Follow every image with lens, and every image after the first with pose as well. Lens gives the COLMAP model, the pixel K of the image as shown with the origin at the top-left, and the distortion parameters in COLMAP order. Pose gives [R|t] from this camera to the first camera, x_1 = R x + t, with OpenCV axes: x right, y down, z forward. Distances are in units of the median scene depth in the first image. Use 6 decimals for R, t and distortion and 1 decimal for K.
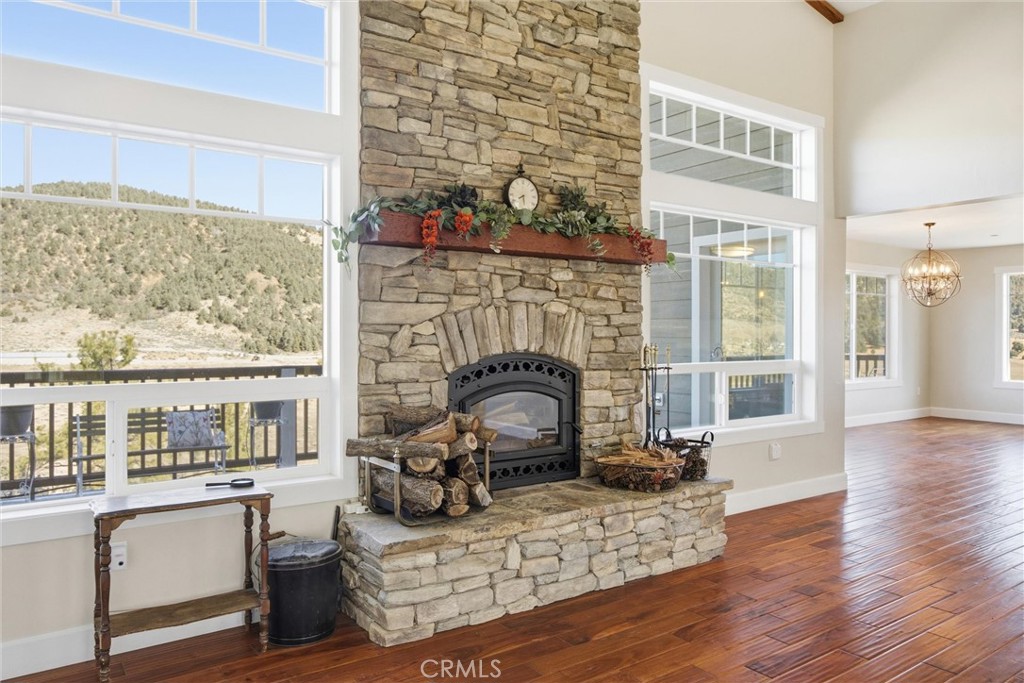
lens RADIAL K [[704.9, 0, 515.7], [0, 704.9, 338.4], [0, 0, 1]] dist [-0.010665, -0.004349]
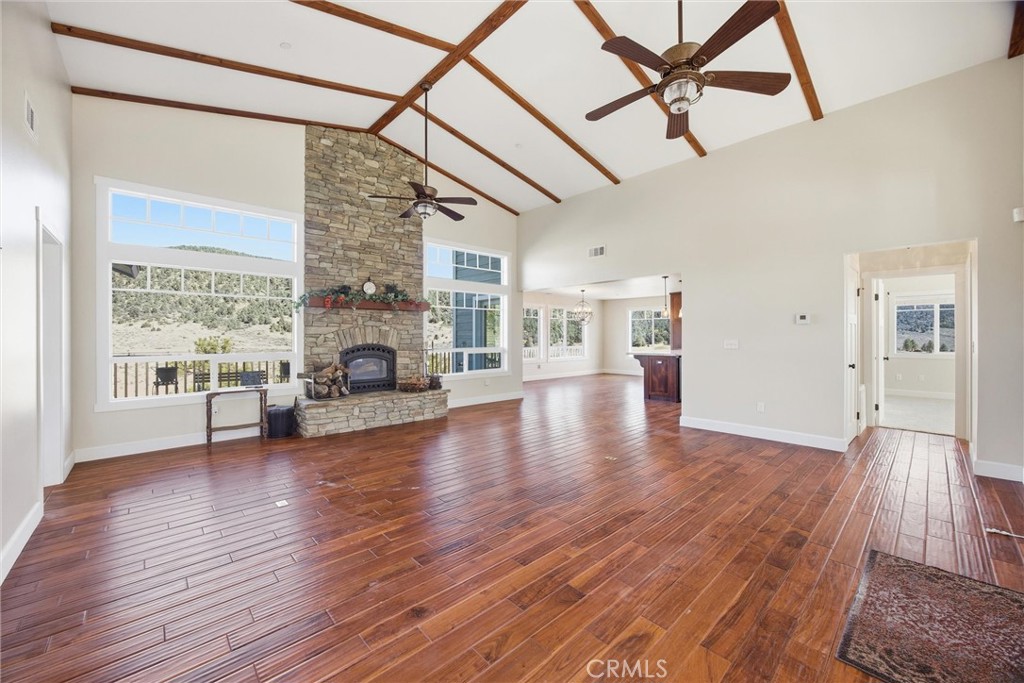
lens RADIAL K [[398.2, 0, 507.5], [0, 398.2, 338.9], [0, 0, 1]] dist [-0.009288, 0.000213]
pose [[0.993738, -0.003780, 0.111673, 0.377128], [0.003976, 0.999991, -0.001529, 0.004759], [-0.111666, 0.001963, 0.993744, -0.635944]]
